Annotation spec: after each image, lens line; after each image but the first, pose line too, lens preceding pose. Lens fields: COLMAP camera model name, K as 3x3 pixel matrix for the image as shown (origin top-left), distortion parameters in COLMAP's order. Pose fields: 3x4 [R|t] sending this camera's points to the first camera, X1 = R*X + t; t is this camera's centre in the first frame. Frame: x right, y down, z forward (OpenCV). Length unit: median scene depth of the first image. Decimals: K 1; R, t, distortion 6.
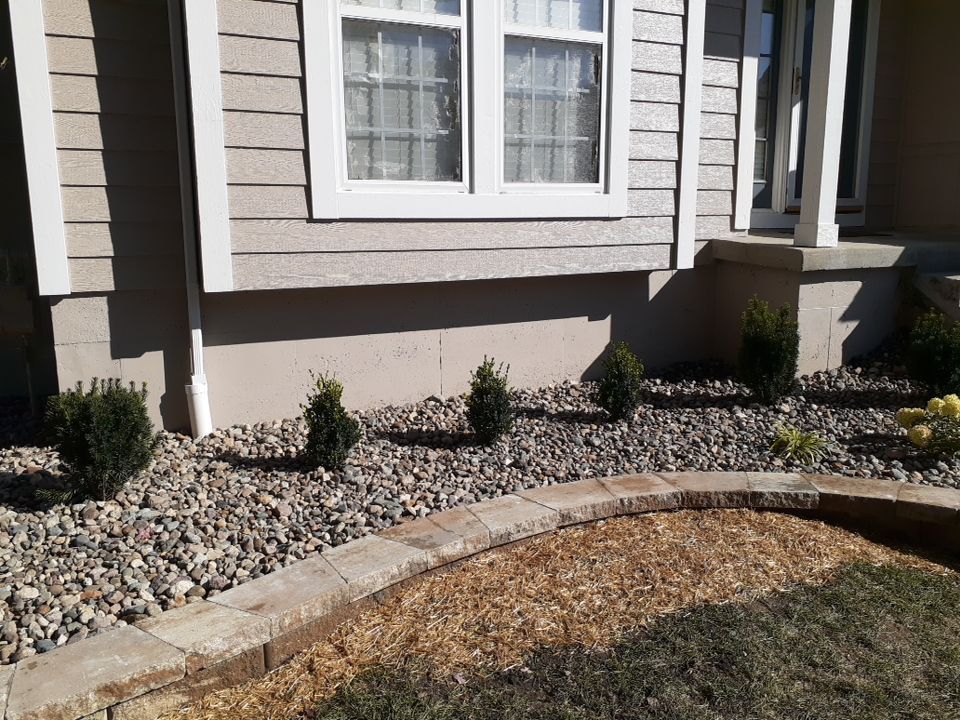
lens RADIAL K [[740.6, 0, 480.0], [0, 740.6, 360.0], [0, 0, 1]] dist [0.002245, -0.033732]
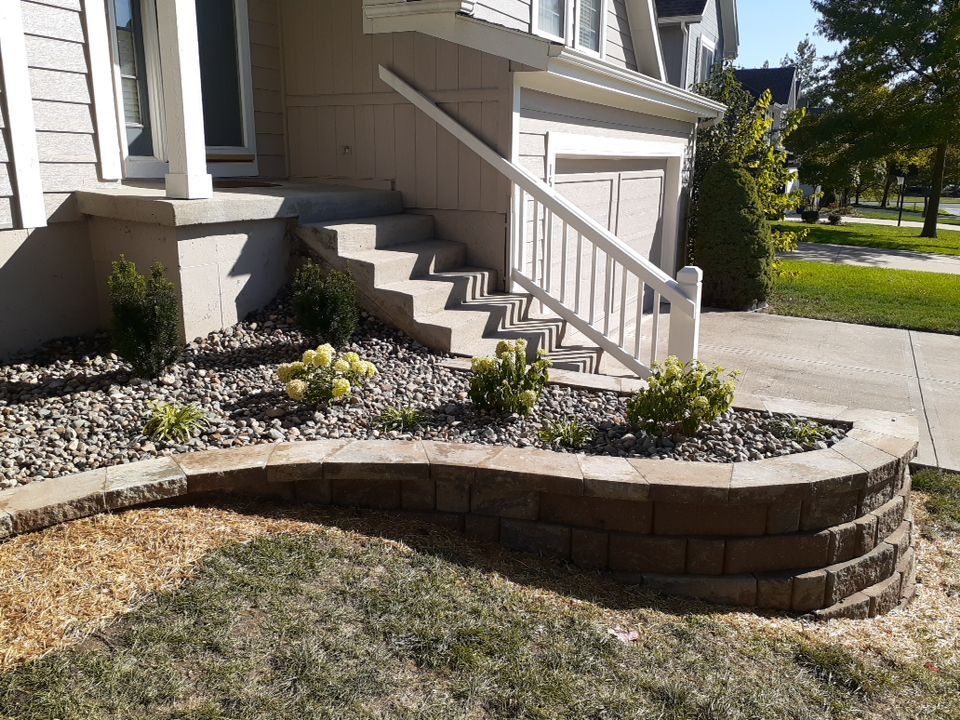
lens RADIAL K [[740.6, 0, 480.0], [0, 740.6, 360.0], [0, 0, 1]] dist [0.002245, -0.033732]
pose [[0.772967, -0.142942, 0.618134, 0.160519], [0.101630, 0.989604, 0.101757, -0.013018], [-0.626254, -0.015834, 0.779458, 0.058924]]
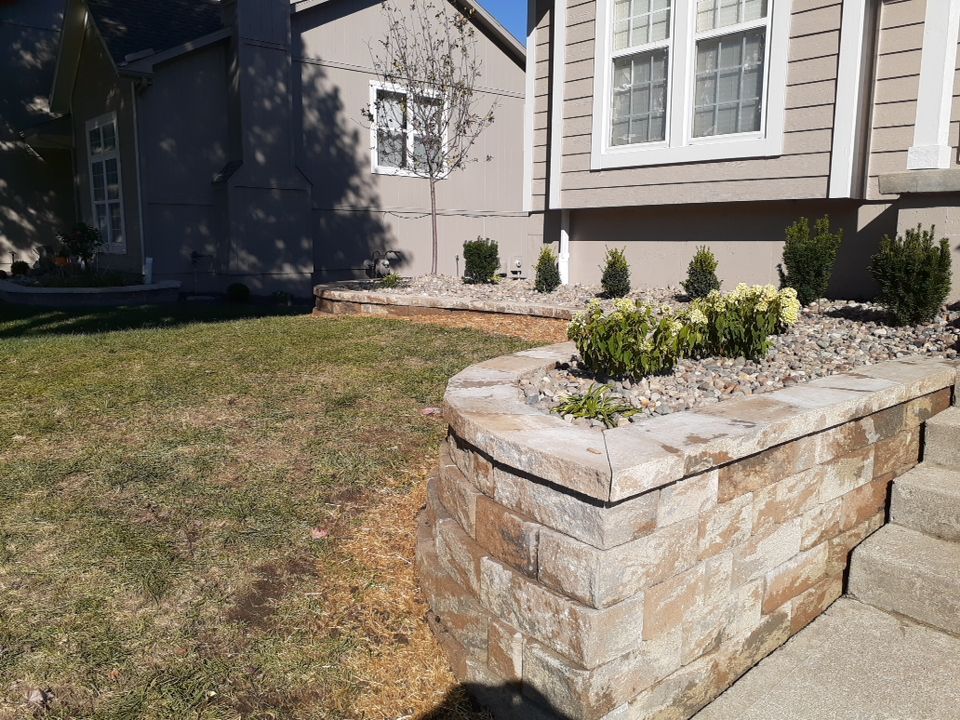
lens RADIAL K [[740.6, 0, 480.0], [0, 740.6, 360.0], [0, 0, 1]] dist [0.002245, -0.033732]
pose [[0.347082, 0.184563, -0.919495, 1.460710], [-0.131623, 0.980327, 0.147090, 0.041299], [0.928552, 0.069974, 0.364546, 0.082865]]
